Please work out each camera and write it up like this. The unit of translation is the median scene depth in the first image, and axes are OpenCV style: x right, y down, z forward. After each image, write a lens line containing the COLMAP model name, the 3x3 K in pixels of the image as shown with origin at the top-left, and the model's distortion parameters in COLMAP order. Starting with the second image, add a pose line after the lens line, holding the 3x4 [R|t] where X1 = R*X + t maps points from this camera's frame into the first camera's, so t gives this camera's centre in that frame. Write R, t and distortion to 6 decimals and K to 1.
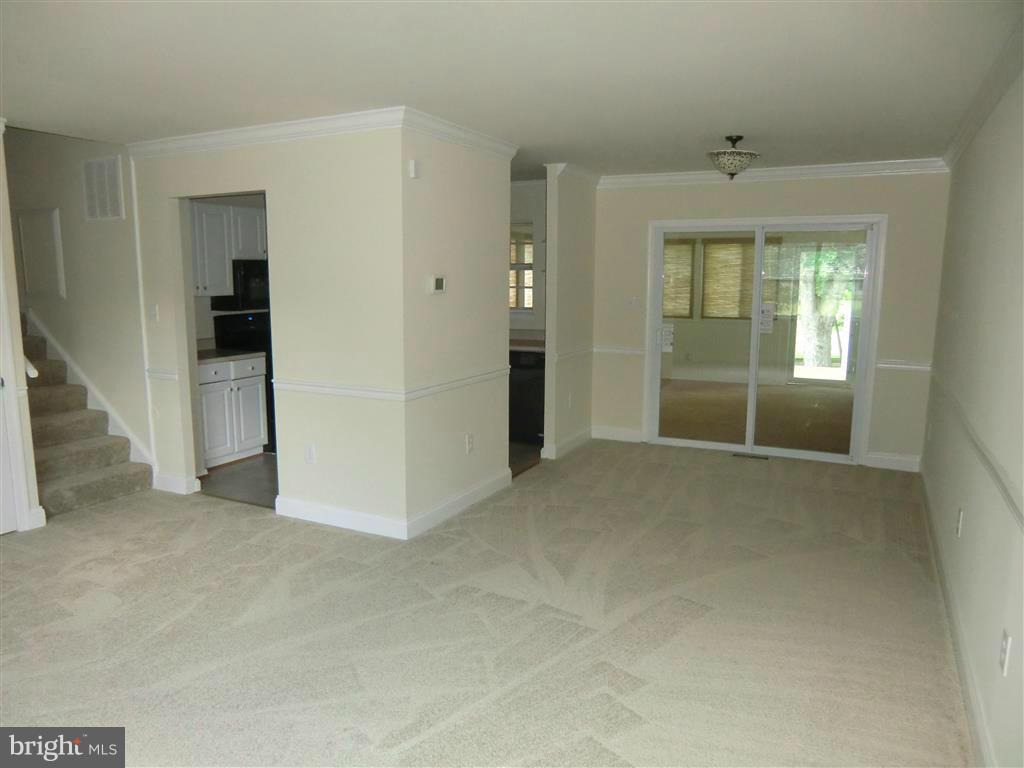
lens RADIAL K [[717.1, 0, 512.0], [0, 717.1, 384.0], [0, 0, 1]] dist [-0.049445, 0.001137]
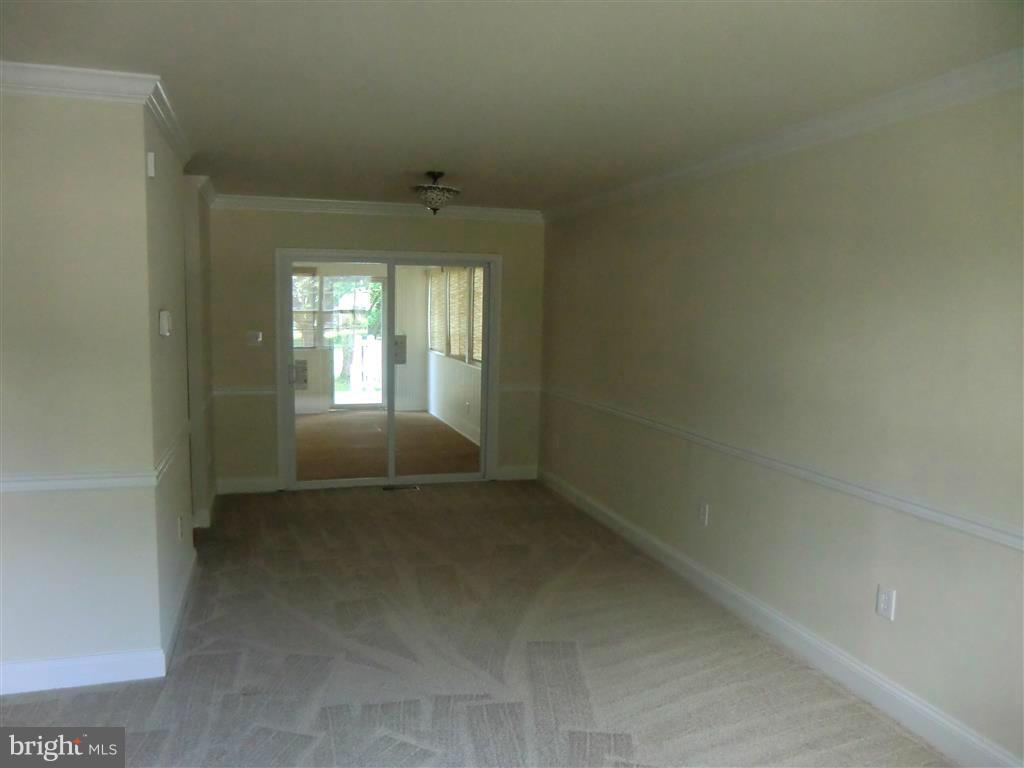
lens RADIAL K [[717.1, 0, 512.0], [0, 717.1, 384.0], [0, 0, 1]] dist [-0.049445, 0.001137]
pose [[0.753212, -0.065007, 0.654558, -0.290270], [0.089815, 0.995949, -0.004440, -0.036756], [-0.651617, 0.062134, 0.755999, 0.186496]]
